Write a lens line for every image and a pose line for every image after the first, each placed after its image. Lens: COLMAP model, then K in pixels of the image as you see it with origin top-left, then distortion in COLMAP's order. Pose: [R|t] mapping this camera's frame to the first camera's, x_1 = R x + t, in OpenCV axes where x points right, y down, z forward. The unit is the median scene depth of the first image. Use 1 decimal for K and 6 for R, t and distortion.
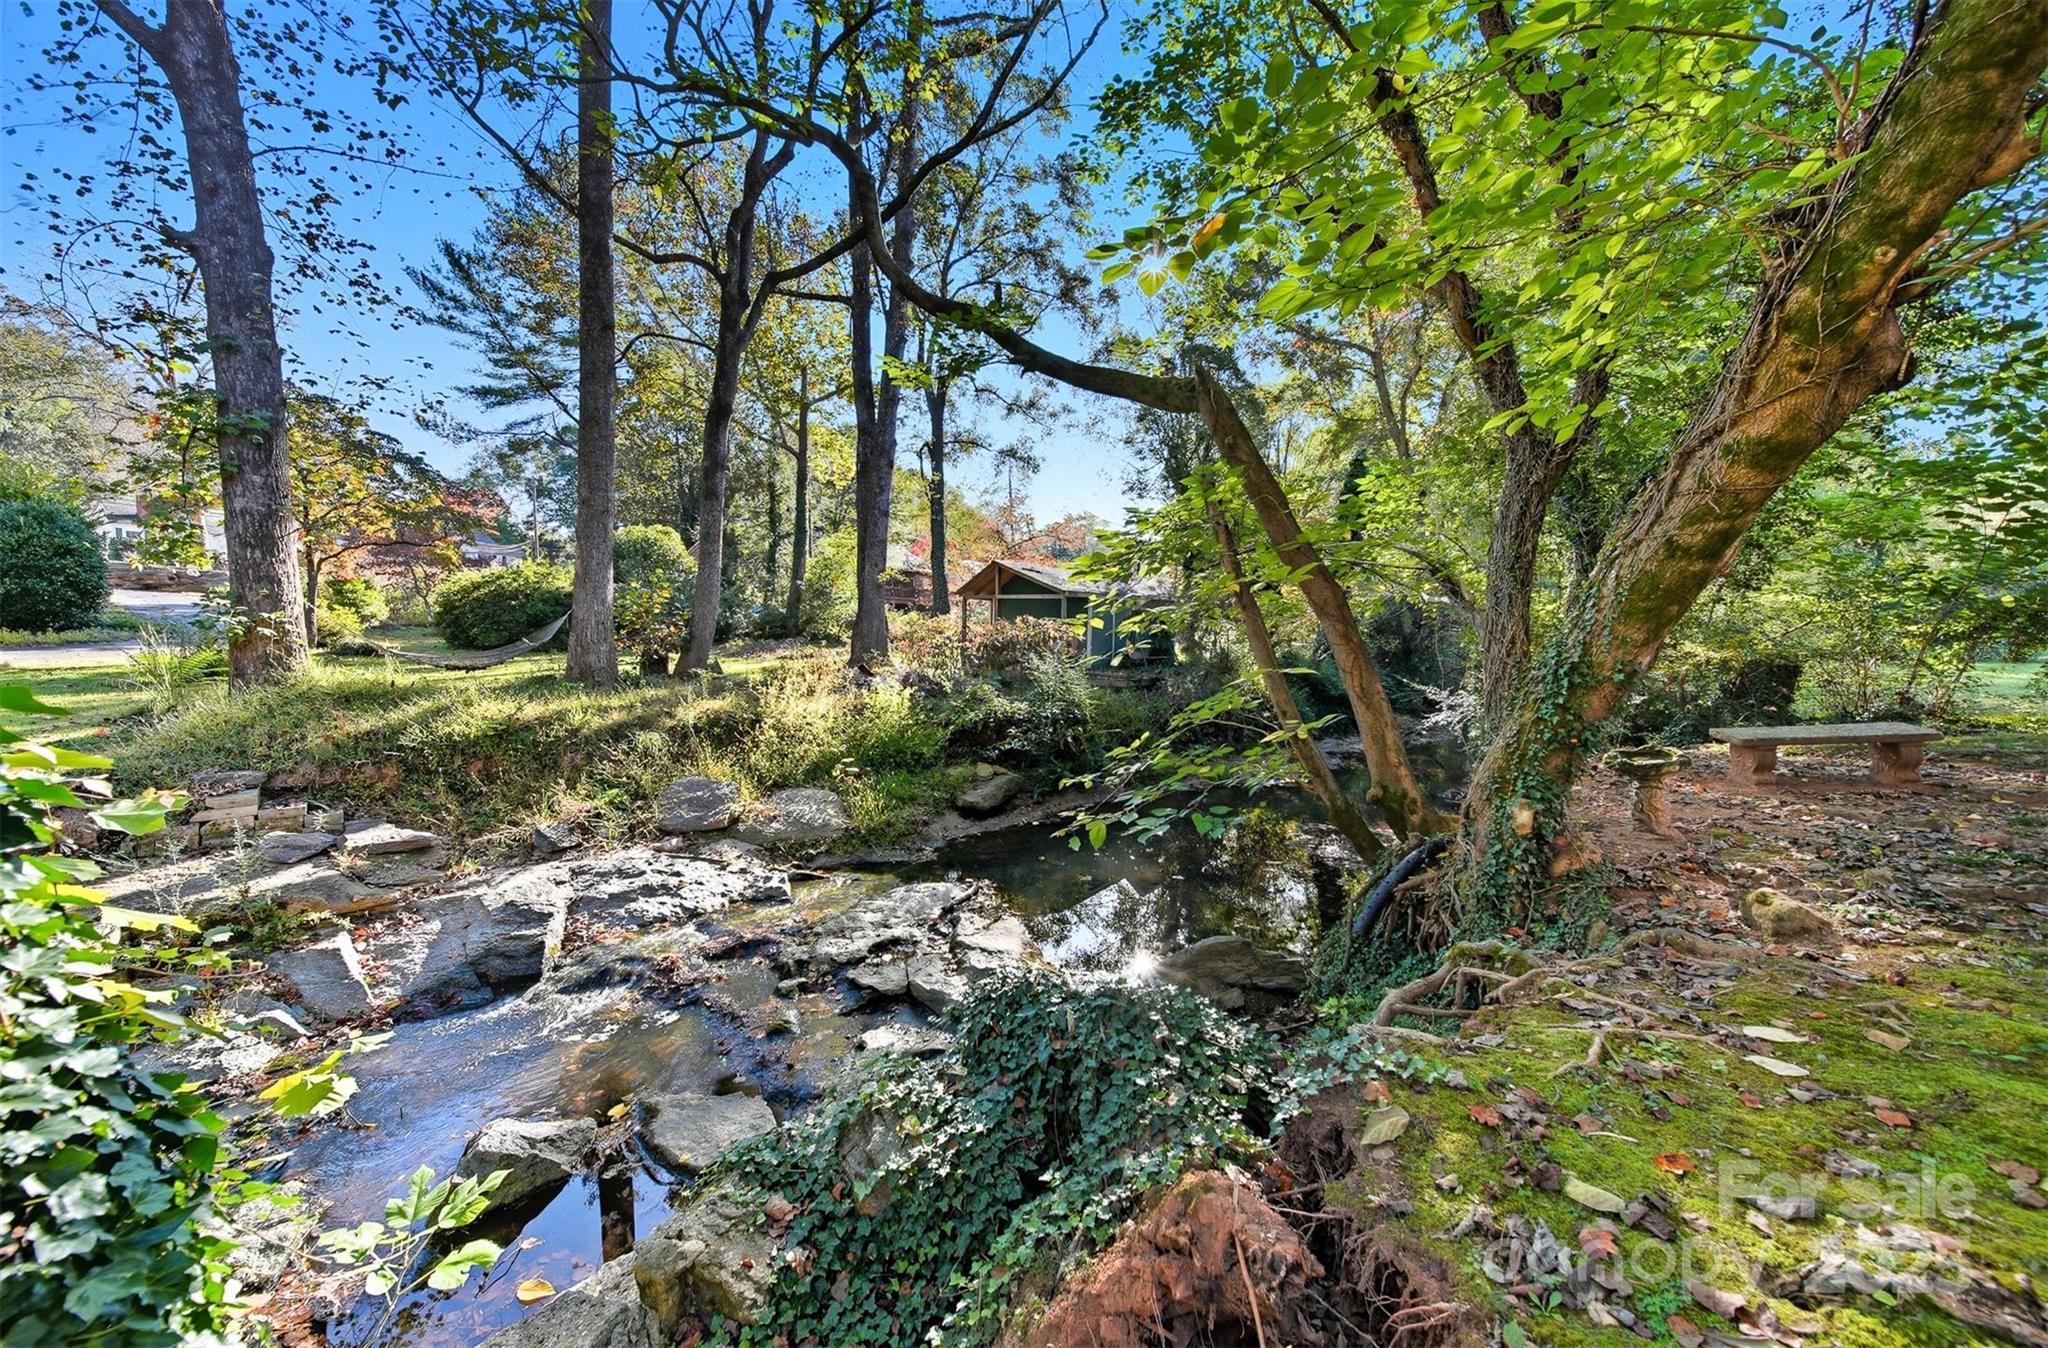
lens RADIAL K [[727.7, 0, 1024.0], [0, 727.7, 674.0], [0, 0, 1]] dist [-0.000774, -0.000544]
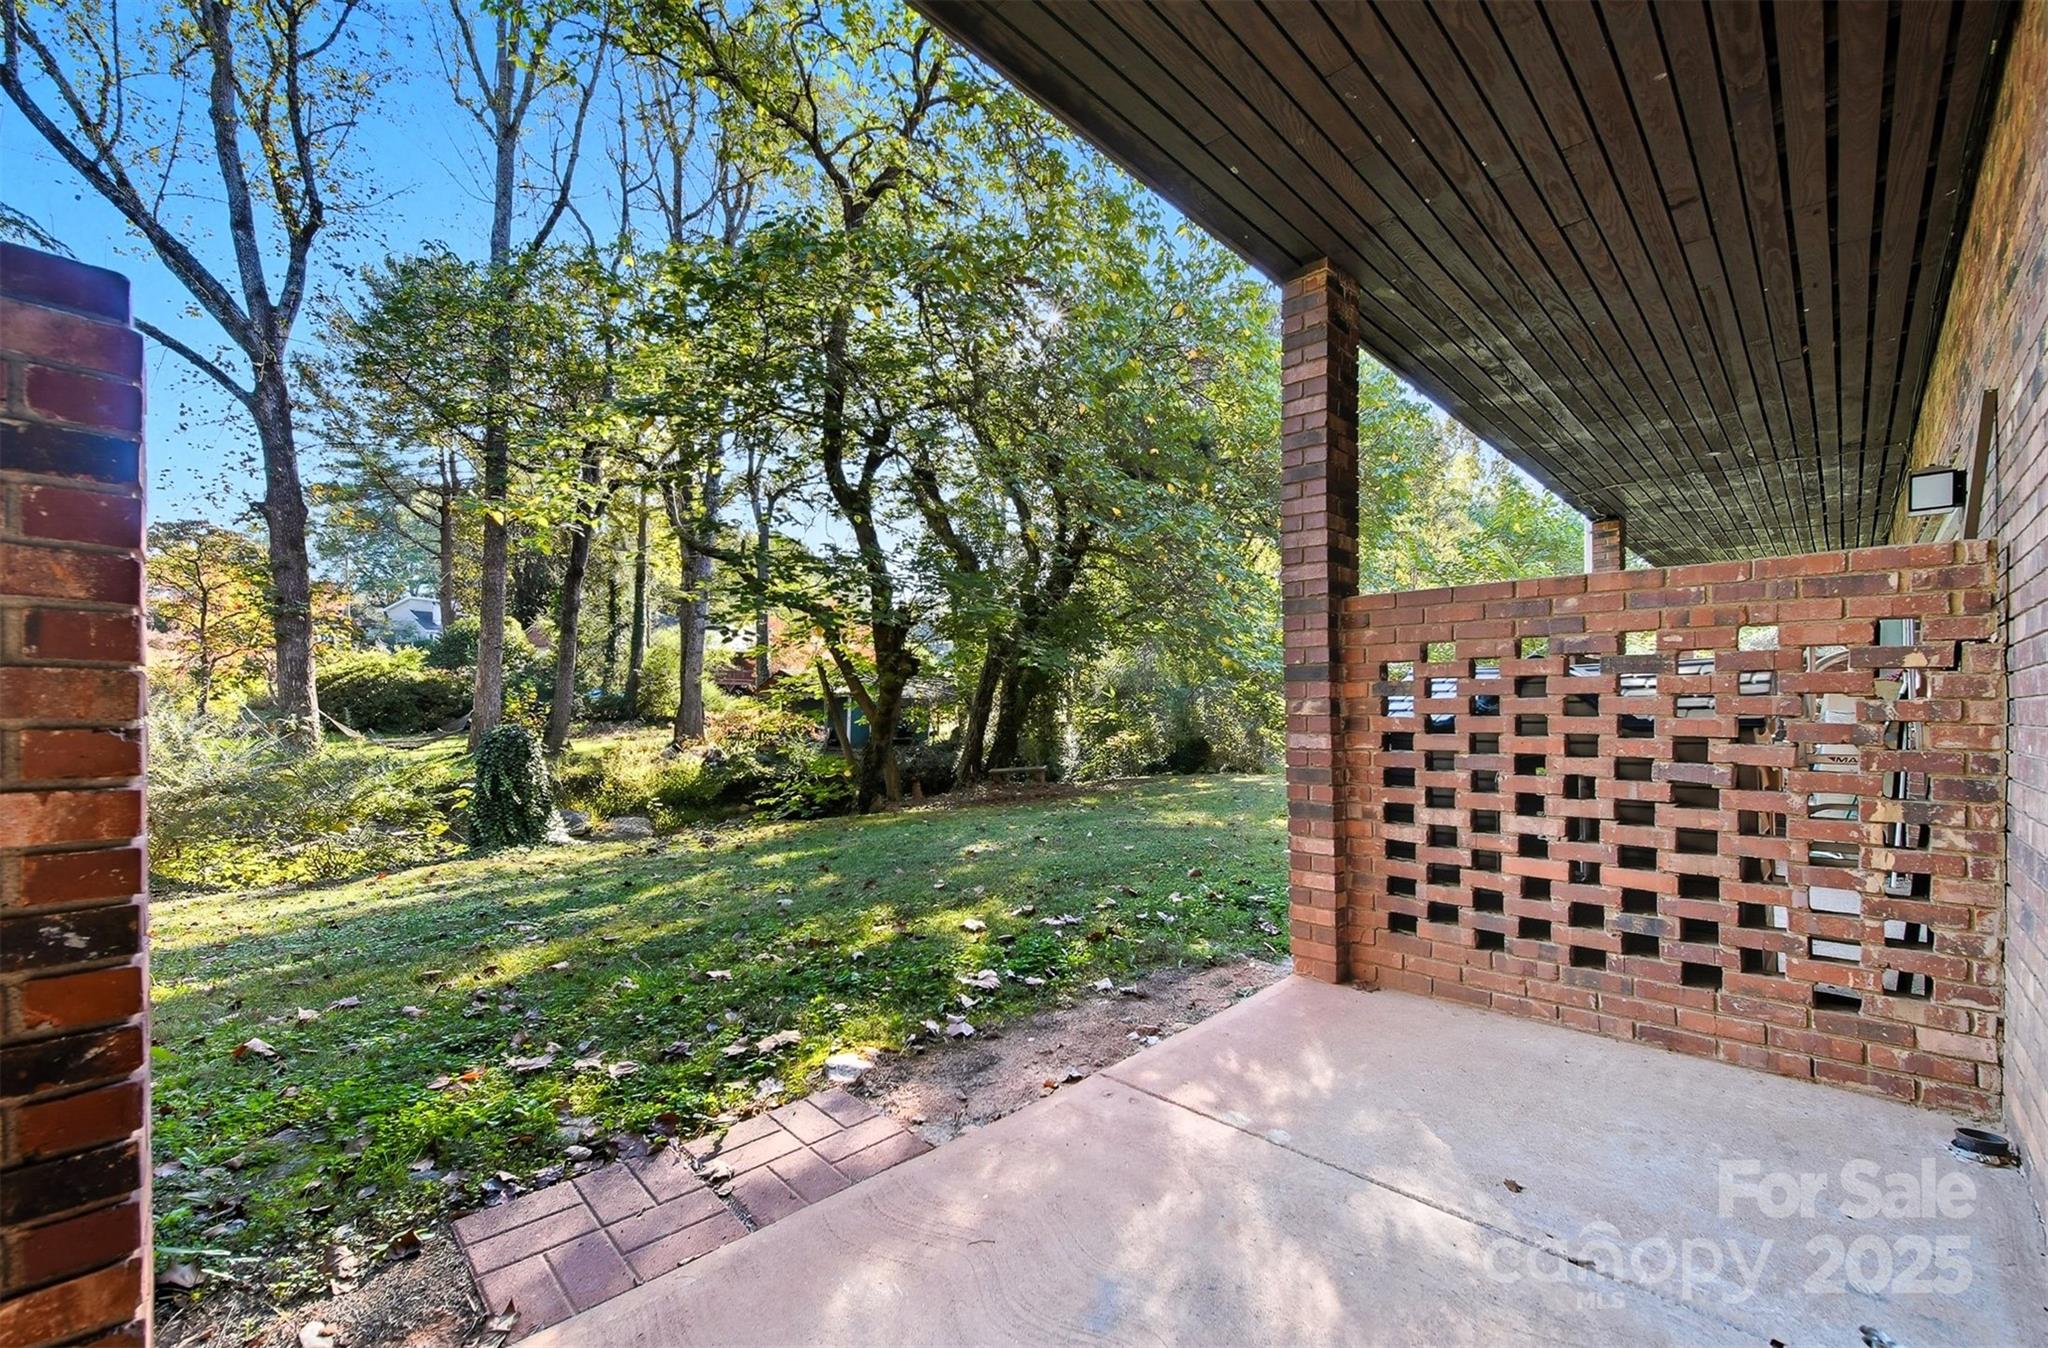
lens RADIAL K [[820.8, 0, 1032.6], [0, 820.8, 715.1], [0, 0, 1]] dist [0.000442, 0.000348]
pose [[0.989711, 0.000631, 0.143078, 0.303199], [0.005663, 0.999034, -0.043580, 0.004752], [-0.142968, 0.043942, 0.988751, -0.889765]]
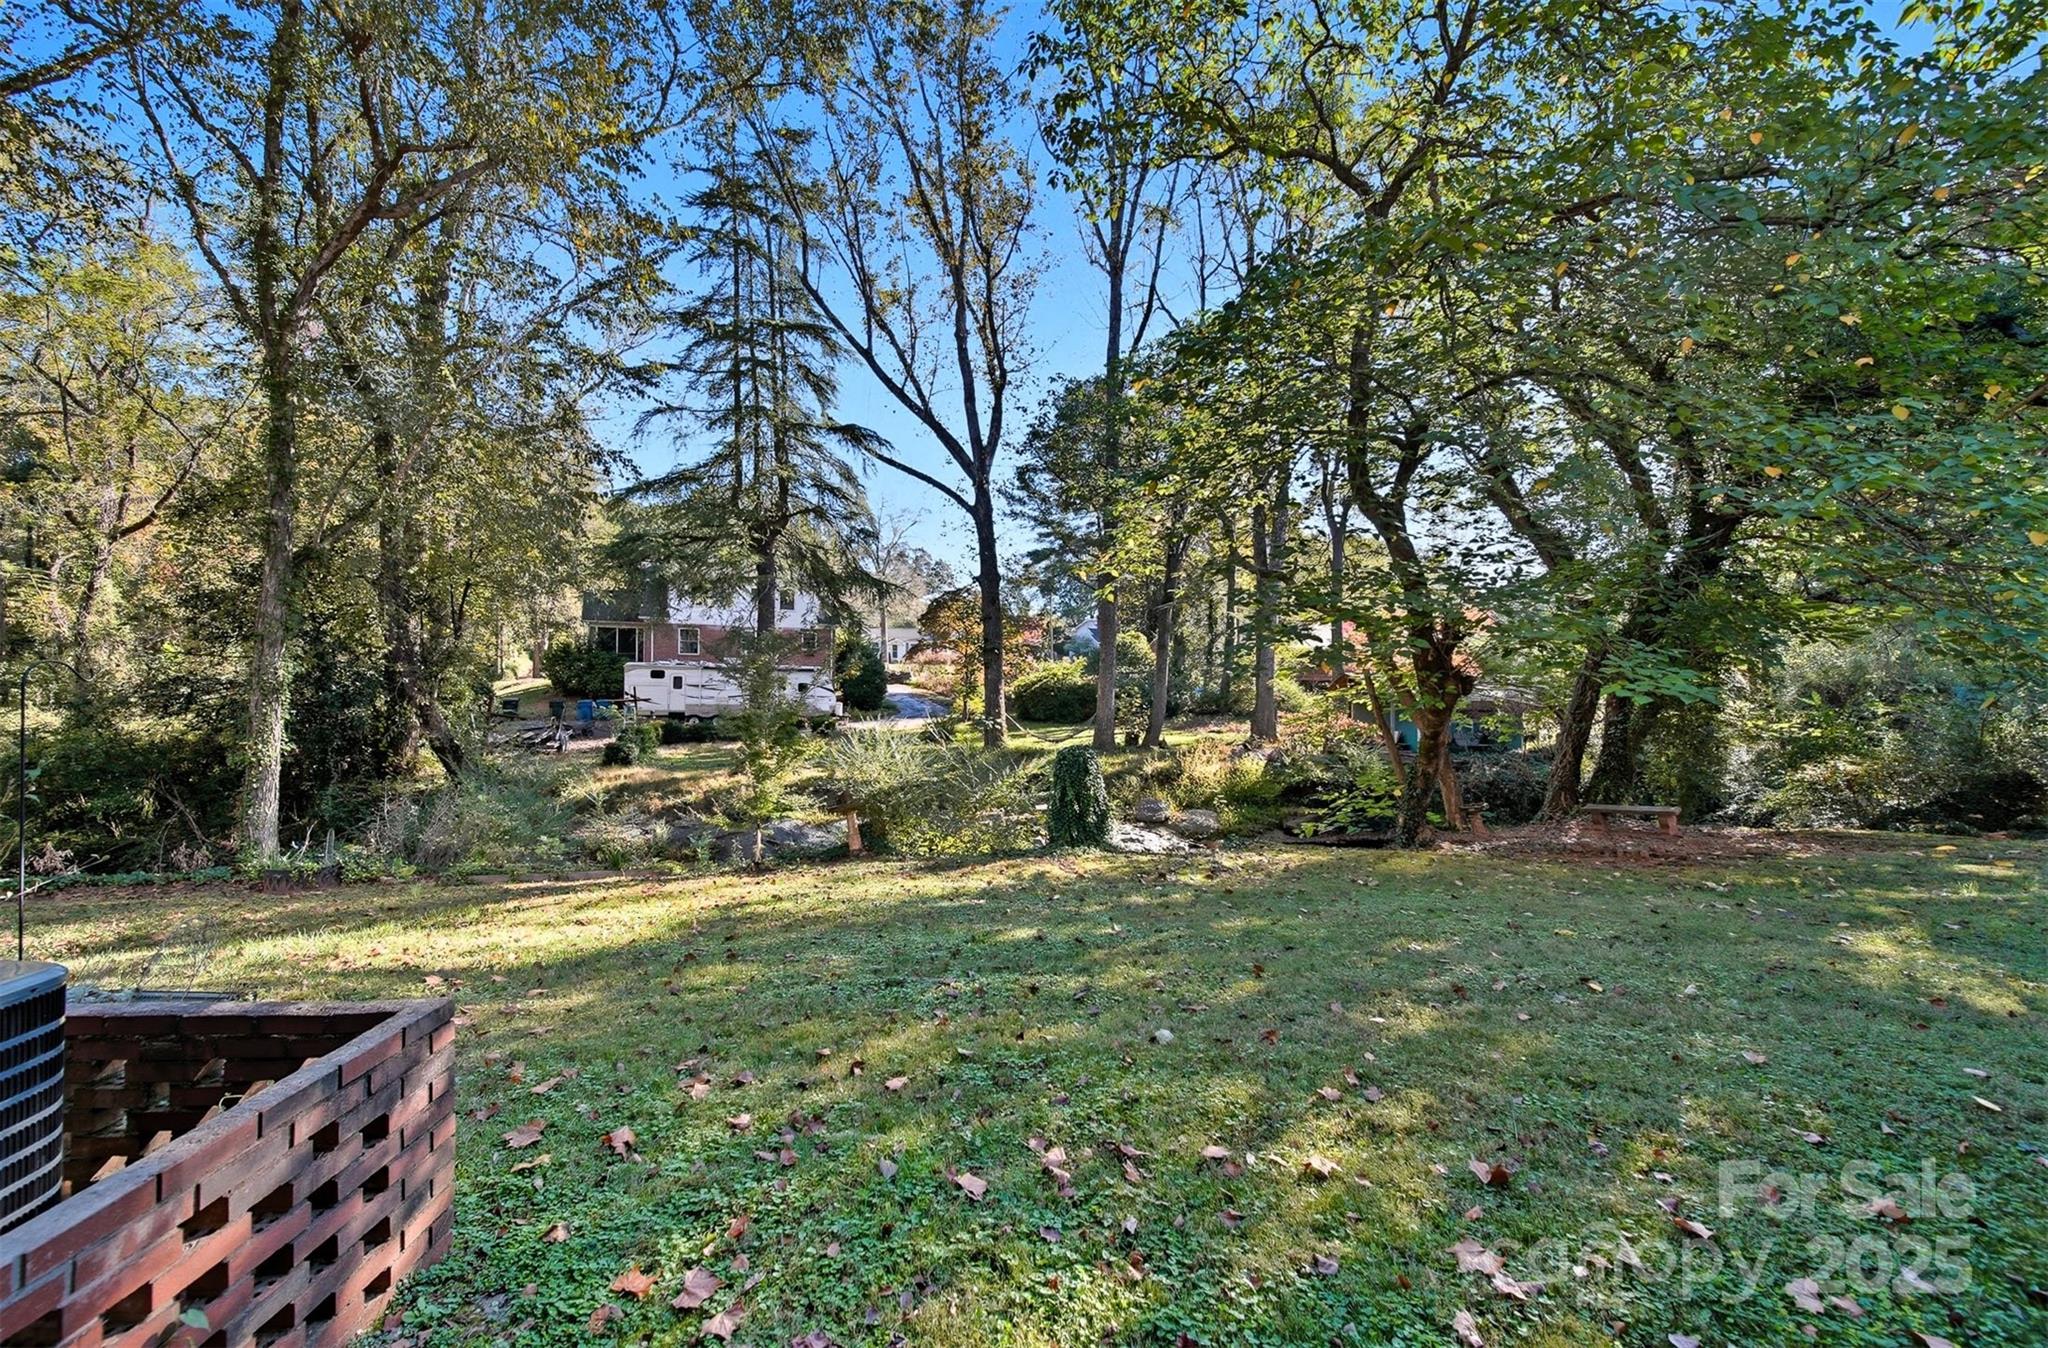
lens RADIAL K [[727.7, 0, 1024.0], [0, 727.7, 674.0], [0, 0, 1]] dist [-0.000774, -0.000544]
pose [[0.822351, -0.016434, -0.568744, 0.364843], [-0.028829, 0.997095, -0.070495, -0.048509], [0.568250, 0.074368, 0.819488, -0.779536]]
